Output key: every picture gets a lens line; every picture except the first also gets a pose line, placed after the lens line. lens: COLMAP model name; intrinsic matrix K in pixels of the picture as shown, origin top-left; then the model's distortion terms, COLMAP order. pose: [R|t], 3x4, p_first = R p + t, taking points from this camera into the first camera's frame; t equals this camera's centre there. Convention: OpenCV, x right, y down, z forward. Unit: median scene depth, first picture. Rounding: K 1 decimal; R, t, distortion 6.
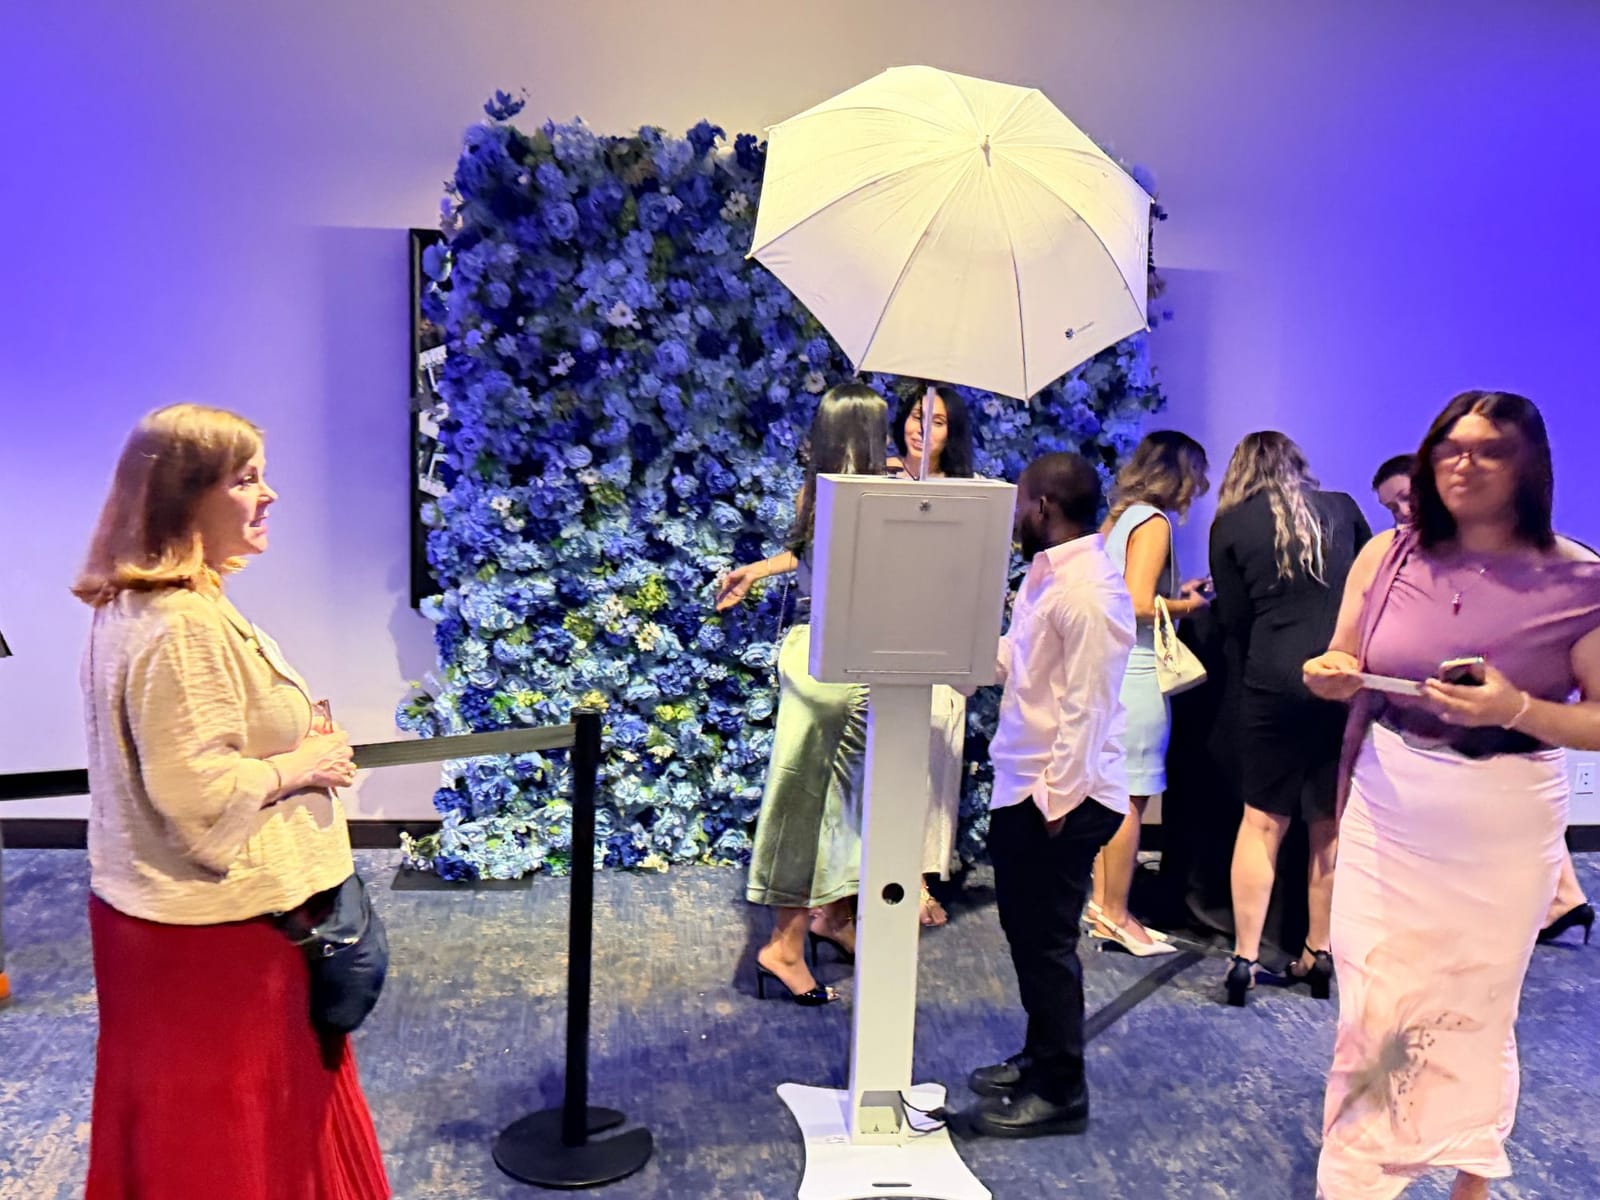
lens RADIAL K [[1426.2, 0, 800.0], [0, 1426.2, 622.9], [0, 0, 1]] dist [0.004382, -0.006768]
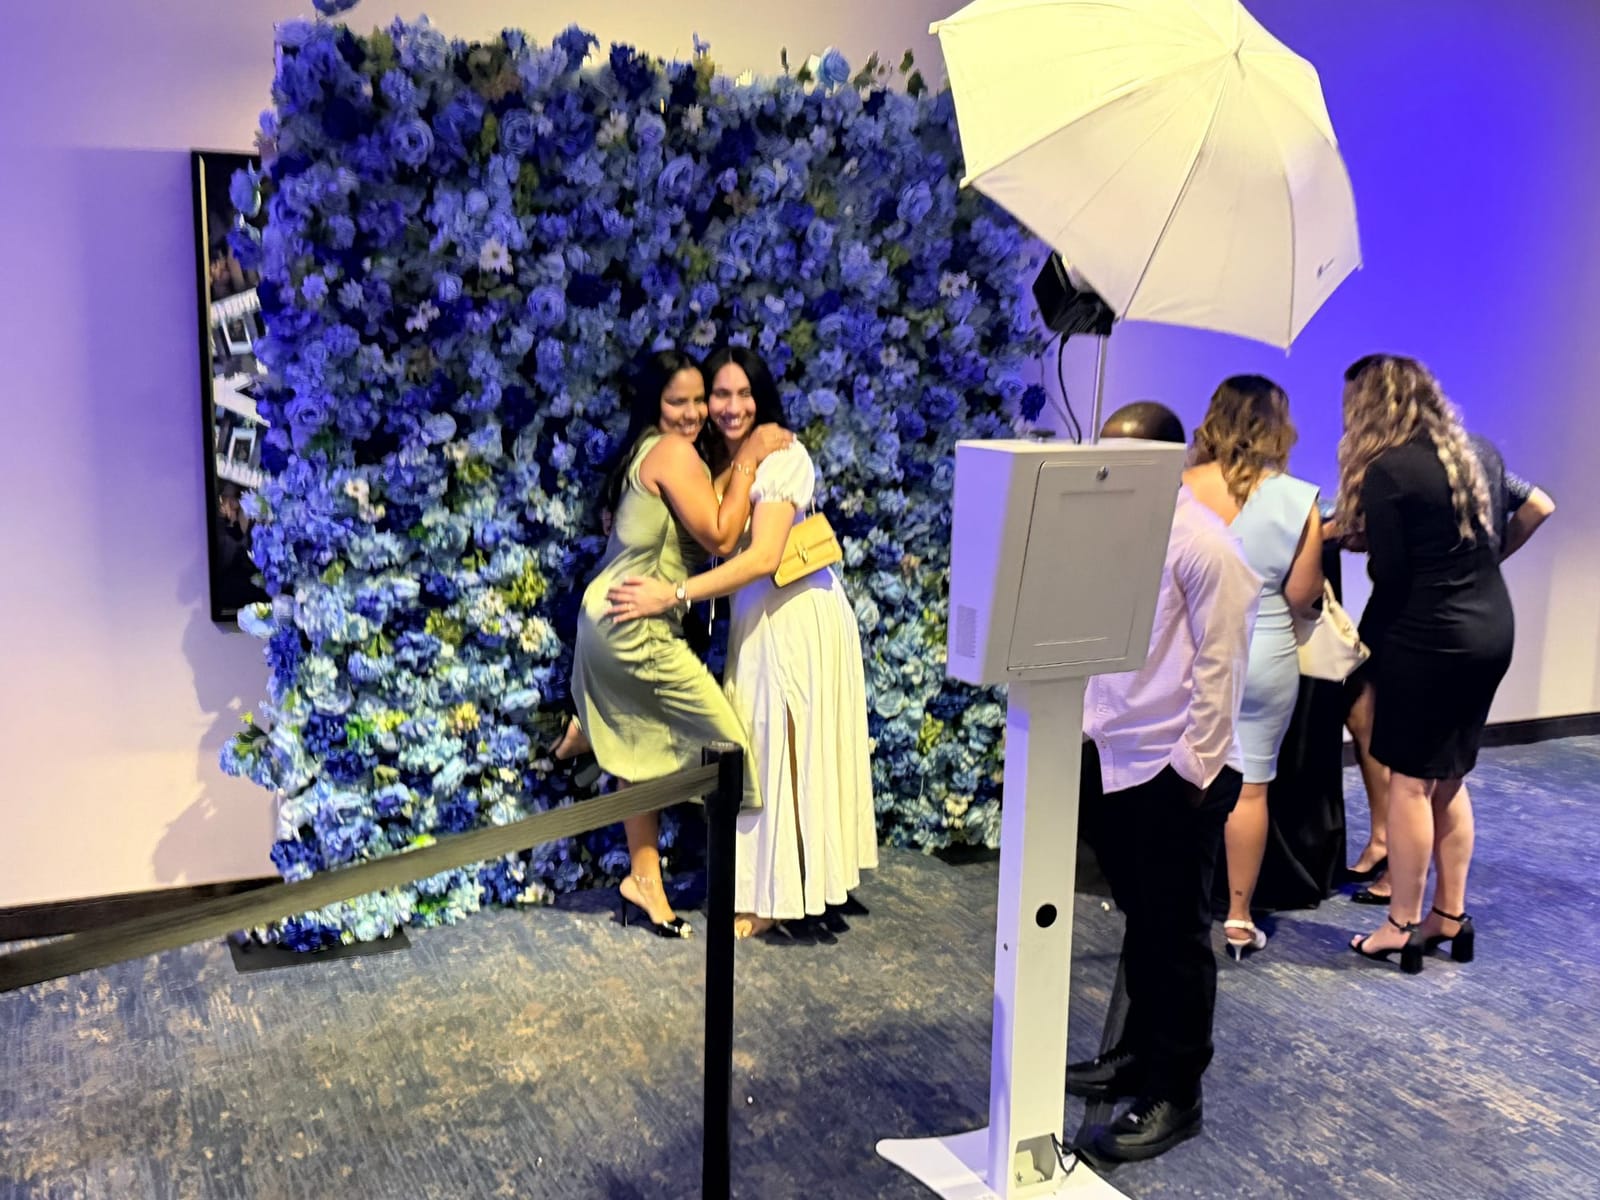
lens RADIAL K [[1425.1, 0, 774.7], [0, 1425.1, 602.2], [0, 0, 1]] dist [0.023619, -0.123274]
pose [[0.949628, -0.075242, 0.304214, -0.228152], [0.068224, 0.997102, 0.033650, -0.028905], [-0.305864, -0.011200, 0.952009, 0.142941]]
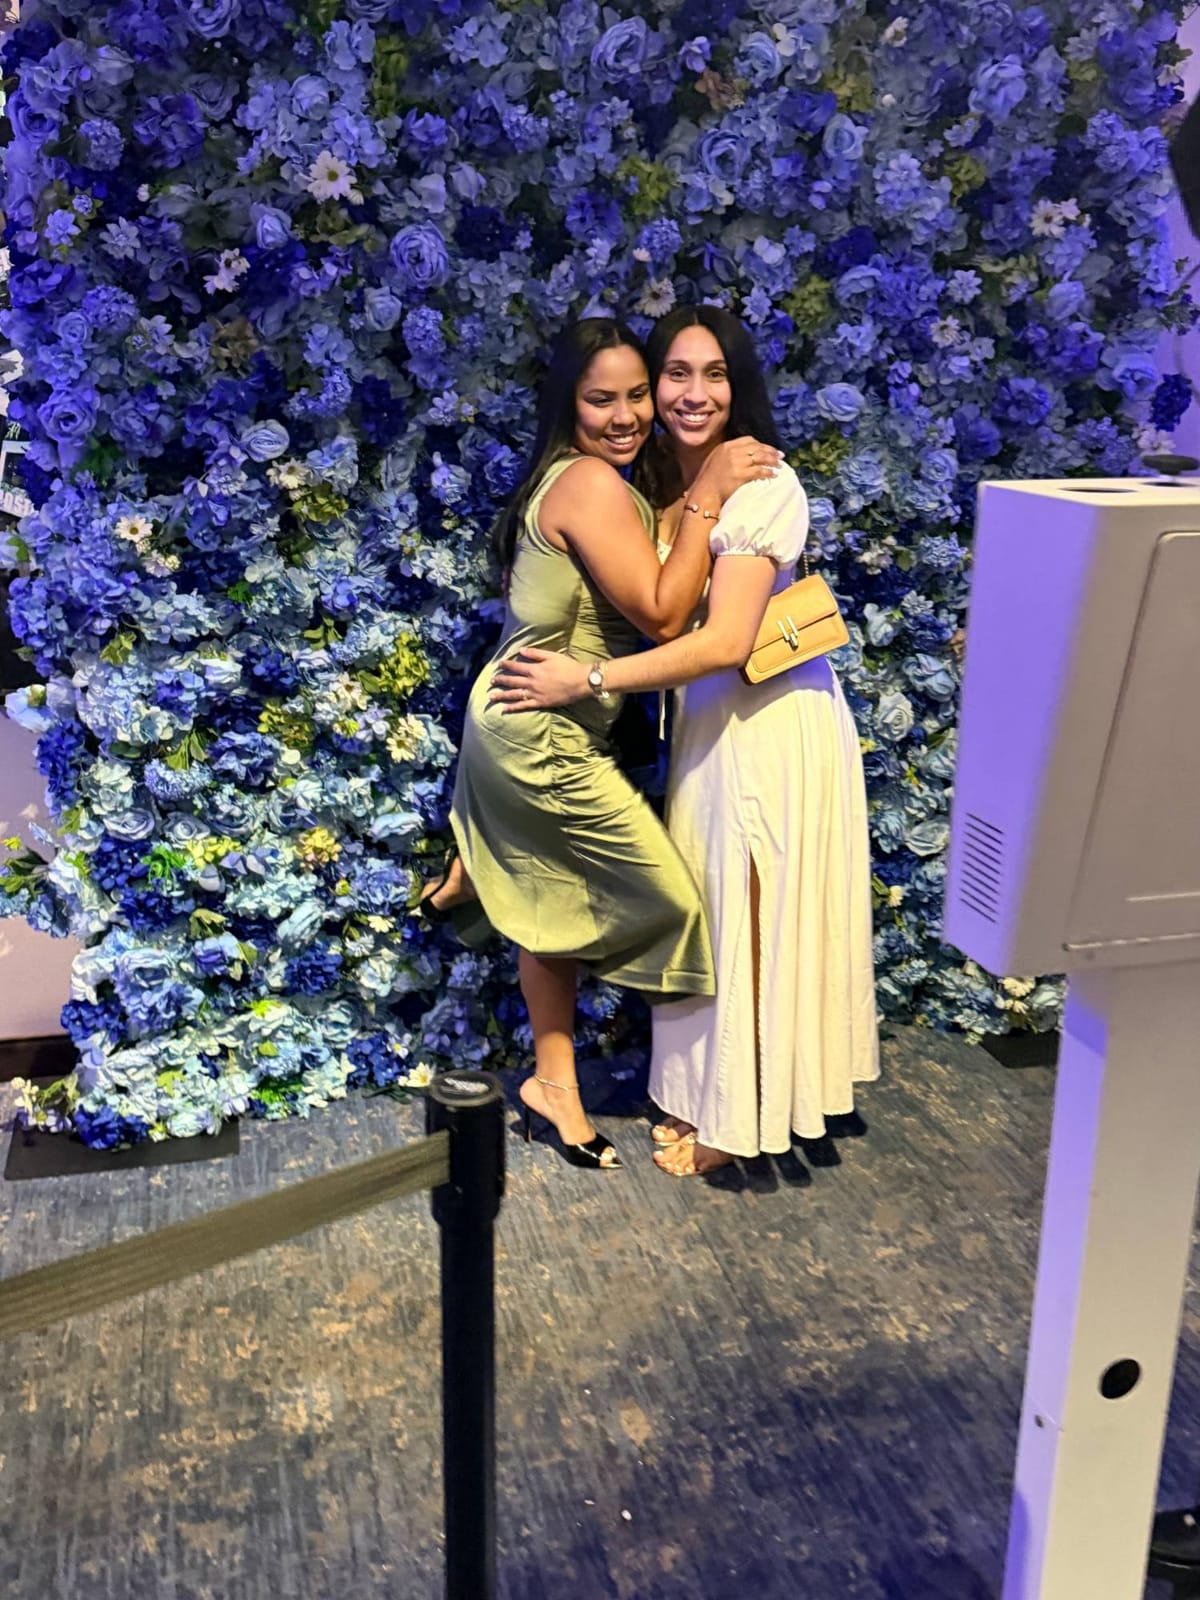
lens RADIAL K [[1455.4, 0, 606.4], [0, 1455.4, 781.4], [0, 0, 1]] dist [0.127011, -0.321925]
pose [[0.990482, -0.065179, 0.121234, -0.098459], [0.048987, 0.990032, 0.132048, -0.050775], [-0.128632, -0.124853, 0.983802, 0.374071]]
